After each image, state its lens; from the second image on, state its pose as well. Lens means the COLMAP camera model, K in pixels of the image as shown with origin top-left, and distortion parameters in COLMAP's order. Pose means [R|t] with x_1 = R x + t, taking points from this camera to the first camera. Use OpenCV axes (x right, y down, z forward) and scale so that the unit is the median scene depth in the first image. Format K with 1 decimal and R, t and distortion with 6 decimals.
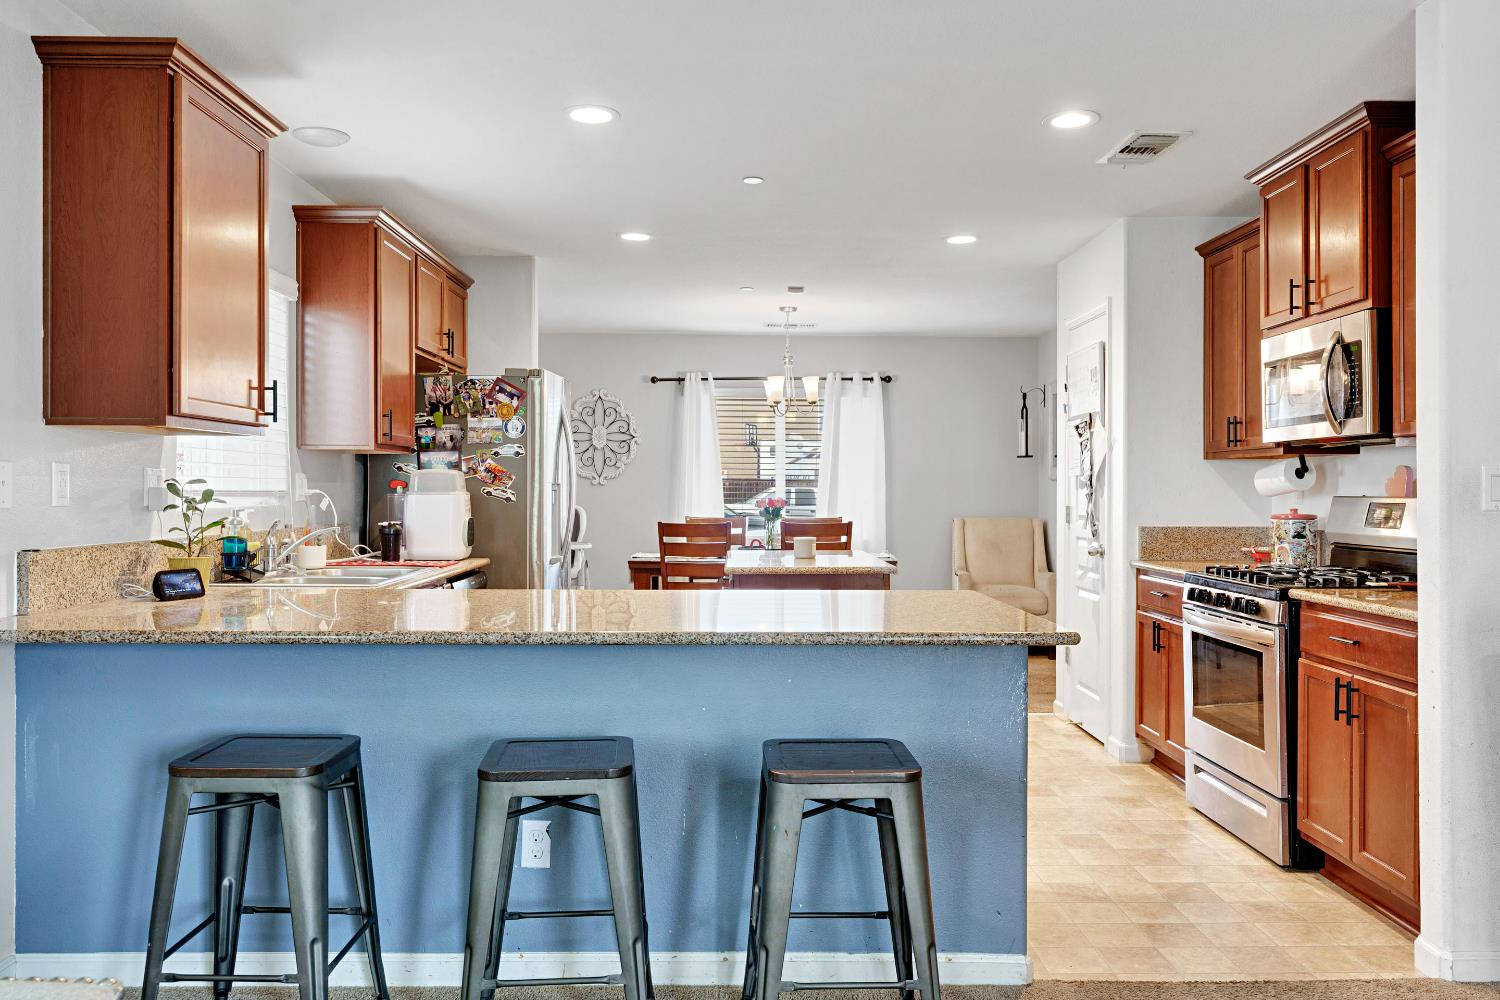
lens RADIAL K [[1140.3, 0, 752.8], [0, 1140.3, 492.3], [0, 0, 1]] dist [0.043297, 0.000778]
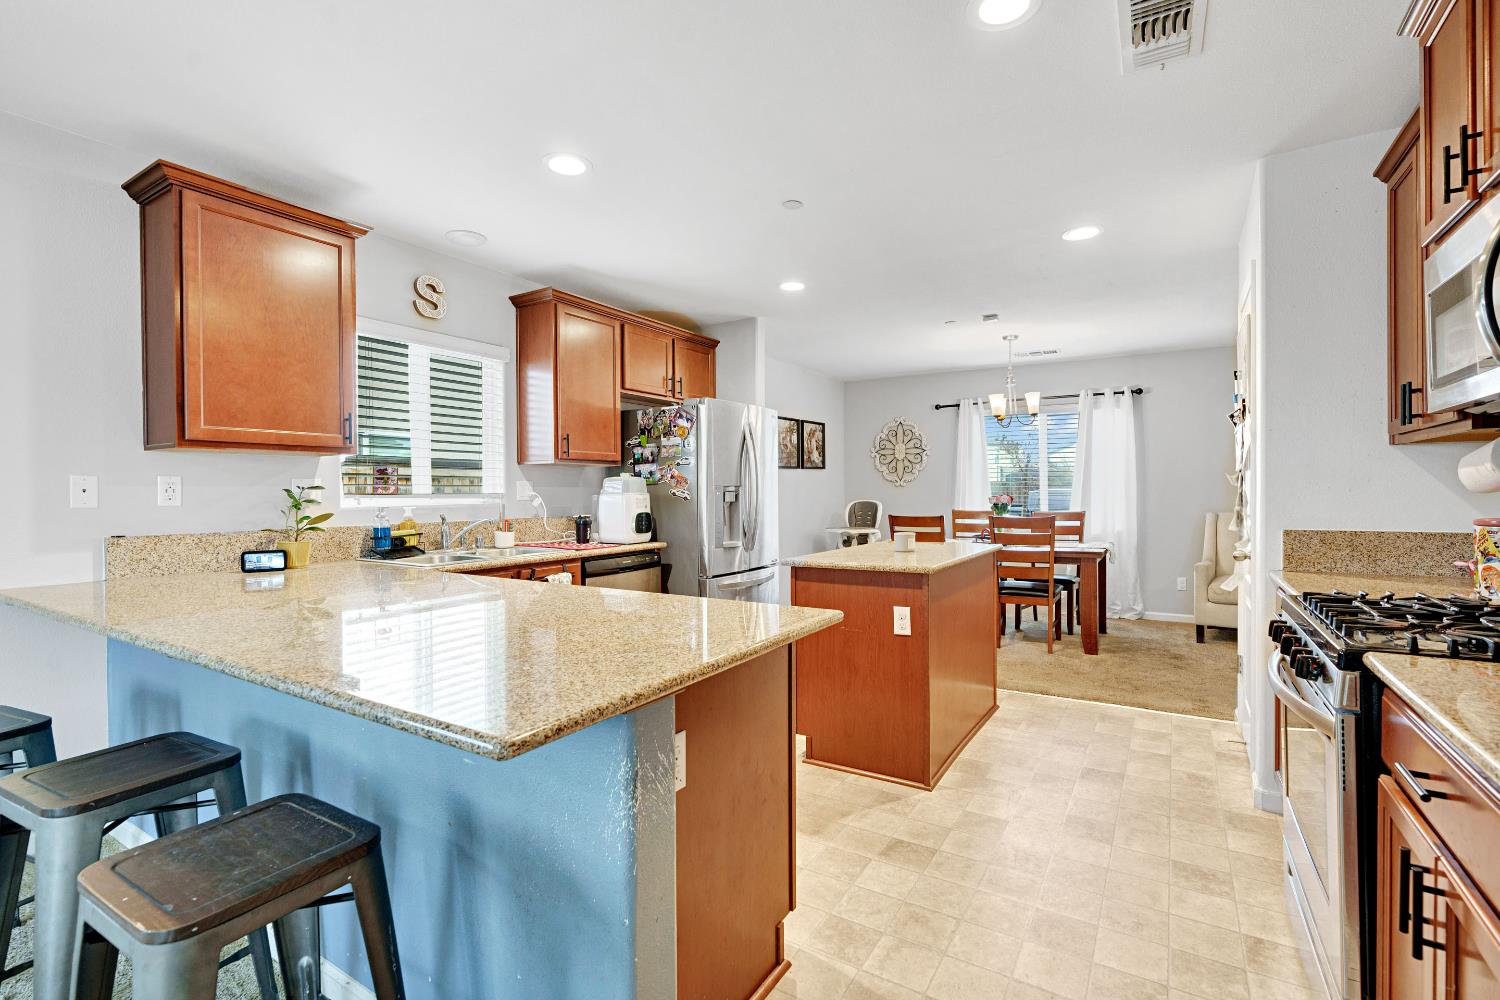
lens RADIAL K [[678.8, 0, 743.9], [0, 678.8, 499.5], [0, 0, 1]] dist [-0.002048, 0.000293]
pose [[0.843502, -0.000960, -0.537125, 0.265587], [0.007152, 0.999930, 0.009444, 0.000628], [0.537078, -0.011808, 0.843450, 0.372902]]
